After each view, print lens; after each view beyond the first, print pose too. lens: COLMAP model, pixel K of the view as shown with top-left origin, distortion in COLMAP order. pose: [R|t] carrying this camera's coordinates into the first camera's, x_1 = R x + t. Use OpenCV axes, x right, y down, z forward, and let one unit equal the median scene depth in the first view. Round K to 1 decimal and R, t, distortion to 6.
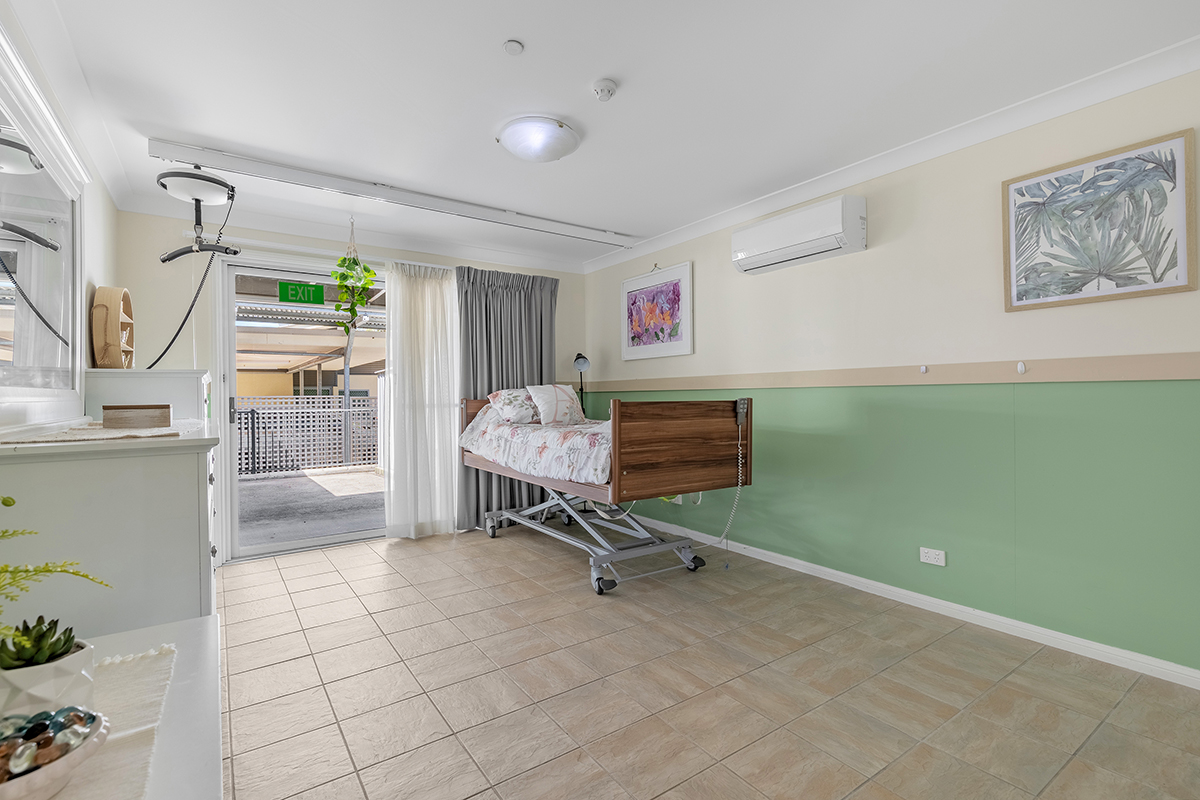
lens RADIAL K [[548.0, 0, 596.5], [0, 548.0, 395.3], [0, 0, 1]] dist [0.010423, -0.000802]
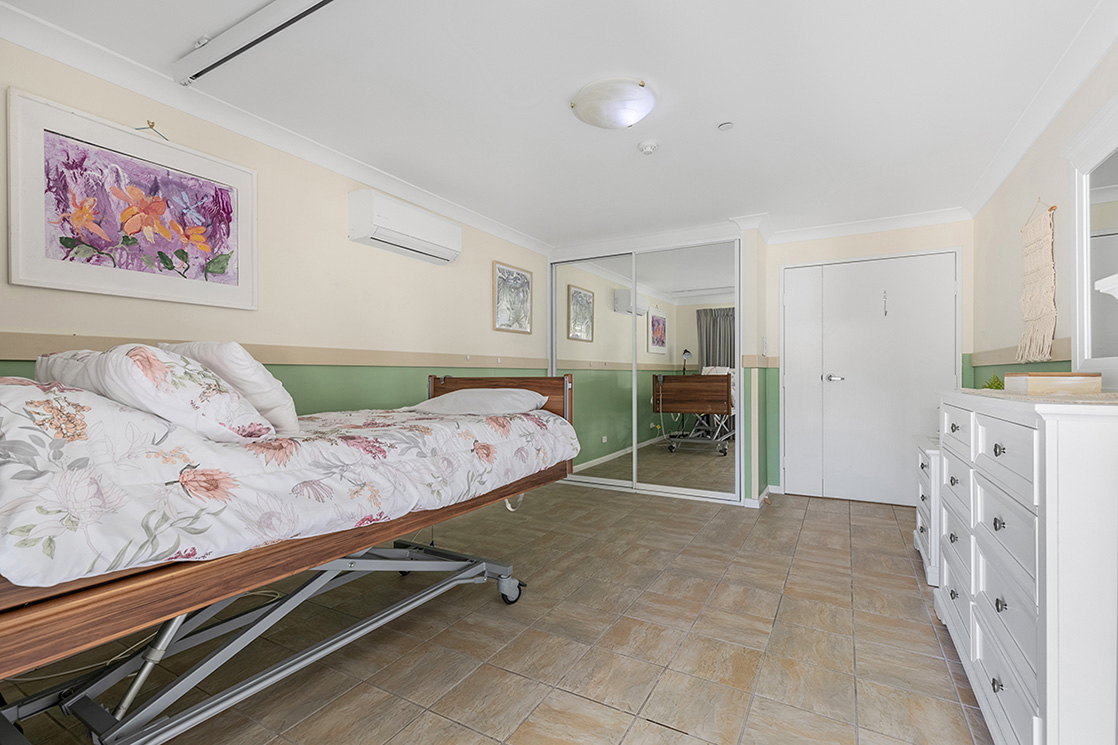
lens RADIAL K [[510.6, 0, 557.8], [0, 510.6, 369.6], [0, 0, 1]] dist [0.010423, -0.000802]
pose [[-0.435469, 0.013745, 0.900099, -0.841700], [-0.000566, 0.999879, -0.015543, 0.009829], [-0.900203, -0.007278, -0.435409, 1.438662]]
